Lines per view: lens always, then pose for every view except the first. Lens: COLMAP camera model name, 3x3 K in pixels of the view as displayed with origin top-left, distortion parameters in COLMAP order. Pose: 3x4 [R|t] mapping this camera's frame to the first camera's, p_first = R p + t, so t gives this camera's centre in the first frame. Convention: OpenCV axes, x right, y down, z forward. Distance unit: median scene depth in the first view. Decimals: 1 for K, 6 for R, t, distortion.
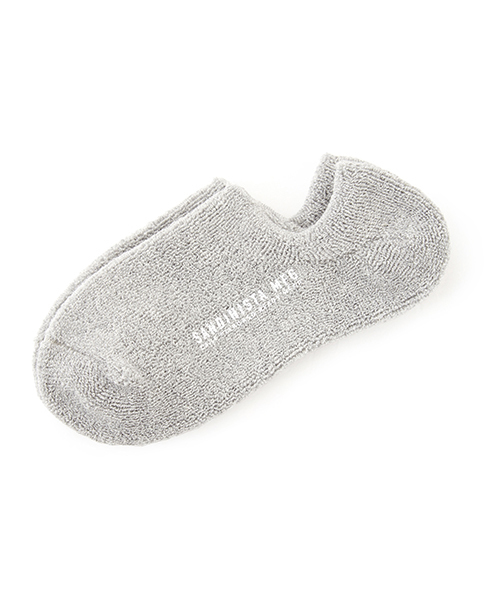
lens RADIAL K [[1778.9, 0, 250.2], [0, 1778.9, 299.8], [0, 0, 1]] dist [-0.220360, 0.000000]
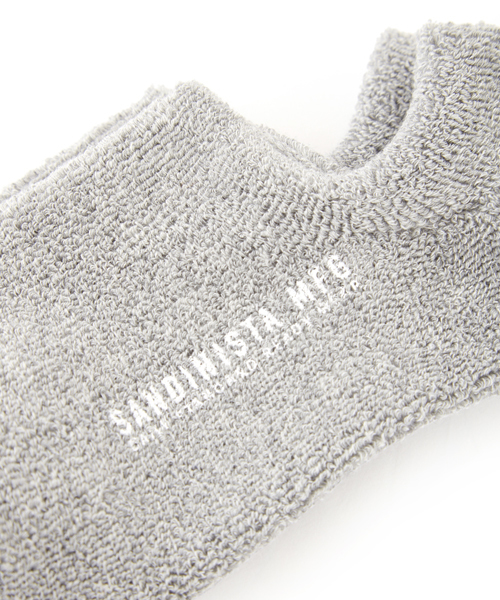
lens RADIAL K [[1778.9, 0, 249.9], [0, 1778.9, 300.4], [0, 0, 1]] dist [-0.220360, 0.000000]
pose [[0.998231, -0.049731, 0.032584, -0.011639], [0.055082, 0.979850, -0.191991, 0.074630], [-0.022379, 0.193446, 0.980856, 0.582608]]
